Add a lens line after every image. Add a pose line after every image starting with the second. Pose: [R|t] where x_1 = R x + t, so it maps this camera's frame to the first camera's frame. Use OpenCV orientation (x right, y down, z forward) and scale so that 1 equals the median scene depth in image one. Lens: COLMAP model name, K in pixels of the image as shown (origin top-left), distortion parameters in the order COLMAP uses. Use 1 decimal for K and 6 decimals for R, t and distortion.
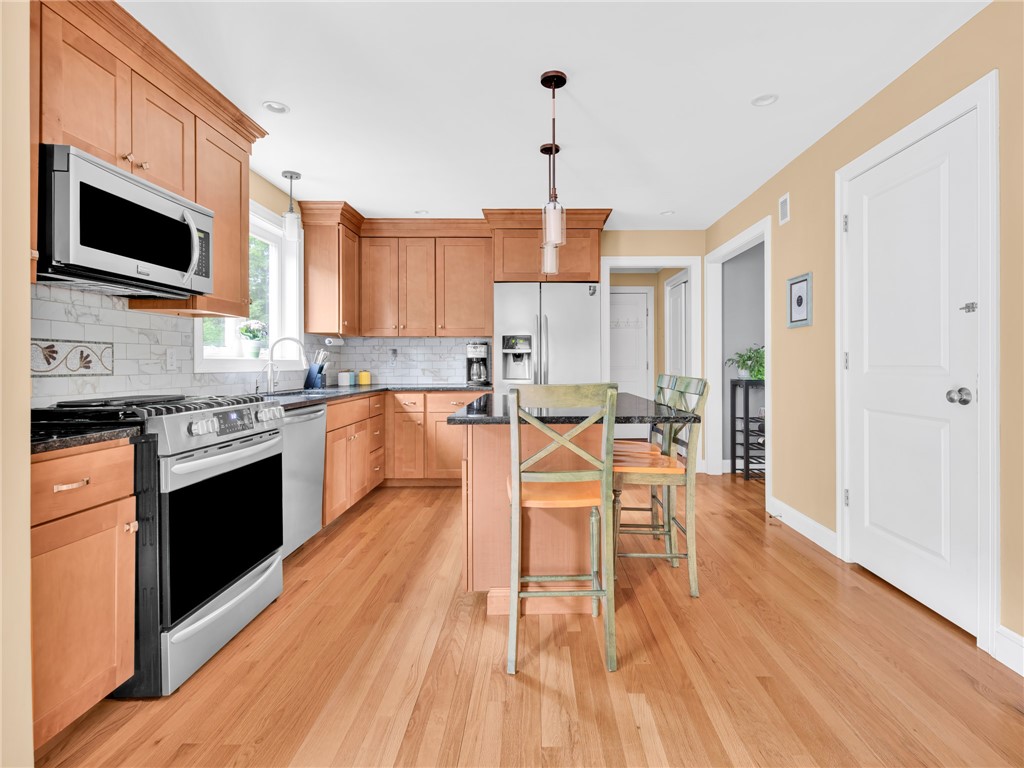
lens RADIAL K [[519.1, 0, 532.8], [0, 519.1, 364.0], [0, 0, 1]] dist [0.009786, -0.006770]
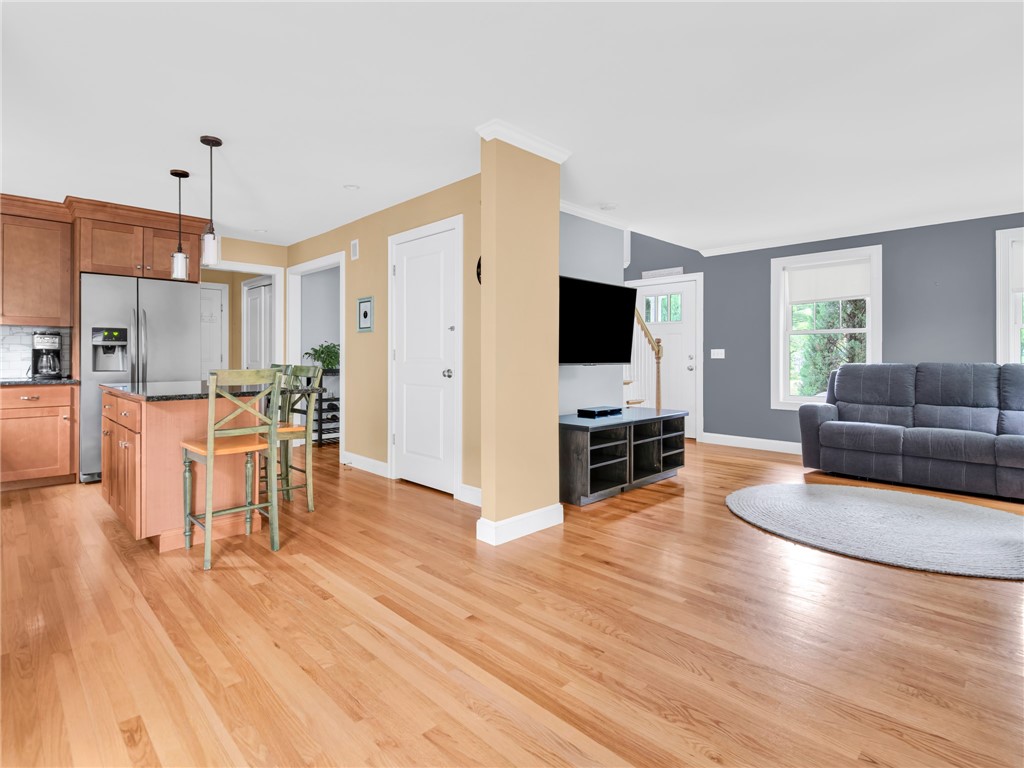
lens RADIAL K [[519.1, 0, 481.9], [0, 519.1, 356.3], [0, 0, 1]] dist [0.009786, -0.006770]
pose [[0.732628, 0.004325, 0.680615, -0.312549], [-0.003837, 0.999990, -0.002223, -0.000032], [-0.680618, -0.000983, 0.732638, -0.388923]]
